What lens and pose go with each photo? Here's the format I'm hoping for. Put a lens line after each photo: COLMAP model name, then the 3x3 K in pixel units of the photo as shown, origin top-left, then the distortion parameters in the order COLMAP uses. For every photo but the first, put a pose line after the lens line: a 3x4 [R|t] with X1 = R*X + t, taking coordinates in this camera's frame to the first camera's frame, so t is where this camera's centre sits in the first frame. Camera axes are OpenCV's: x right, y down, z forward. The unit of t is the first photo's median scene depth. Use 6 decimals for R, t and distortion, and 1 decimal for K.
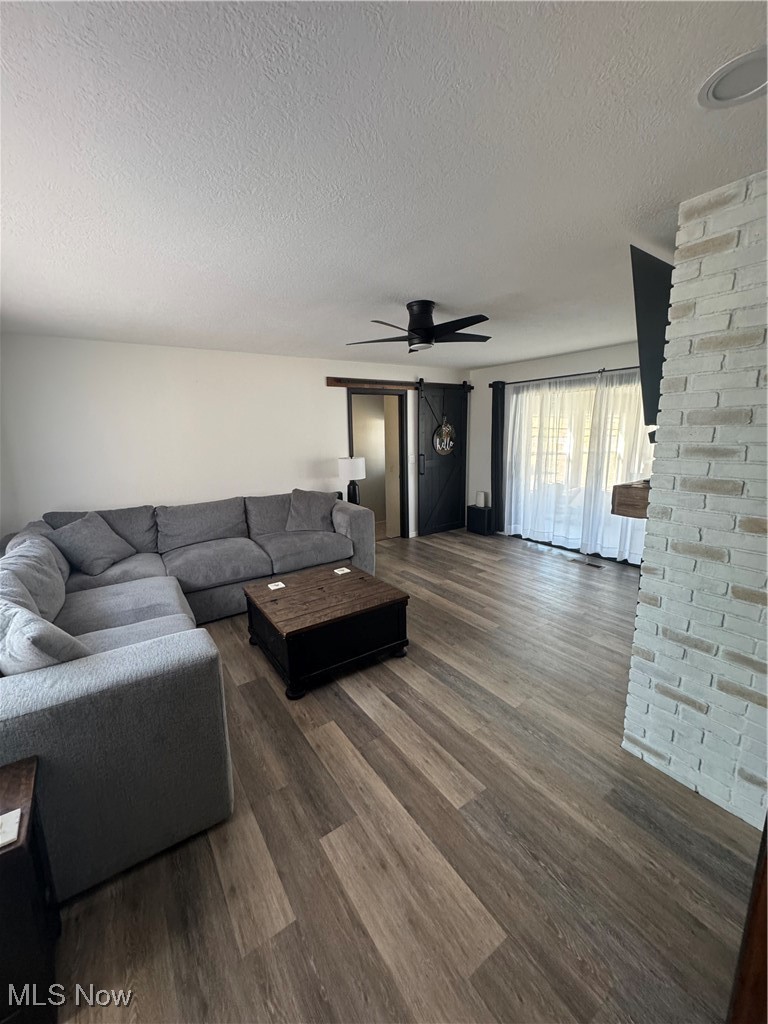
lens RADIAL K [[410.6, 0, 386.1], [0, 410.6, 510.7], [0, 0, 1]] dist [-0.000057, -0.000004]
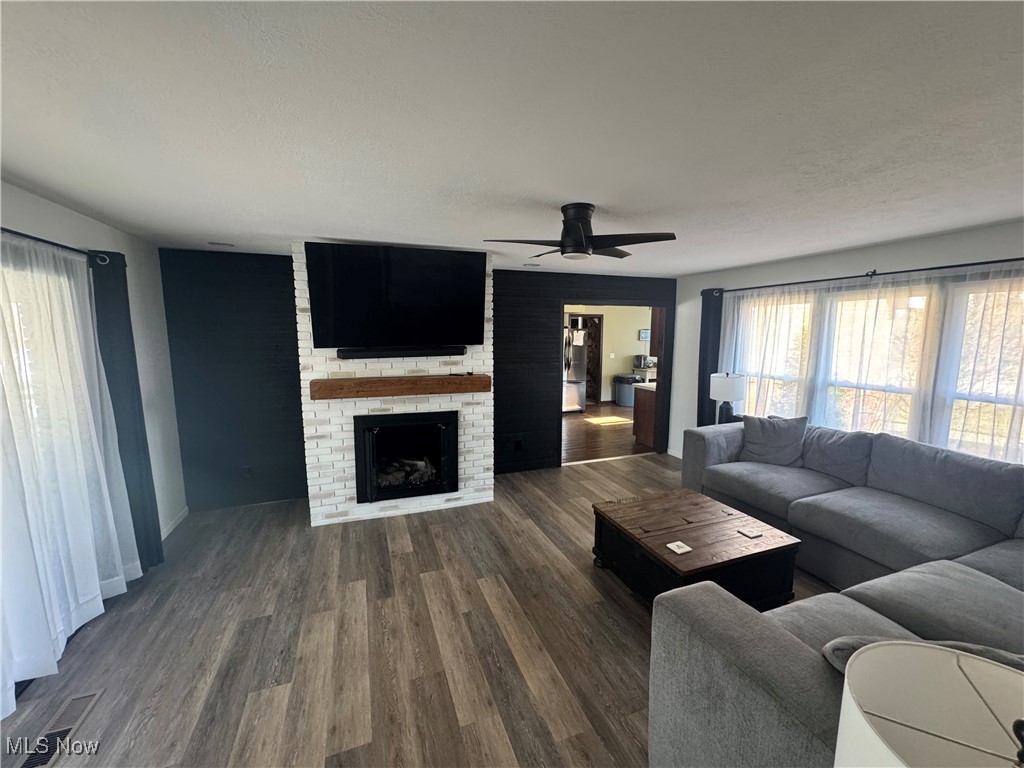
lens RADIAL K [[410.6, 0, 511.7], [0, 410.6, 385.9], [0, 0, 1]] dist [-0.000057, -0.000004]
pose [[-0.971656, -0.012411, 0.236073, 0.012247], [0.064568, 0.946717, 0.315528, -0.412605], [-0.227410, 0.321828, -0.919082, 1.855534]]
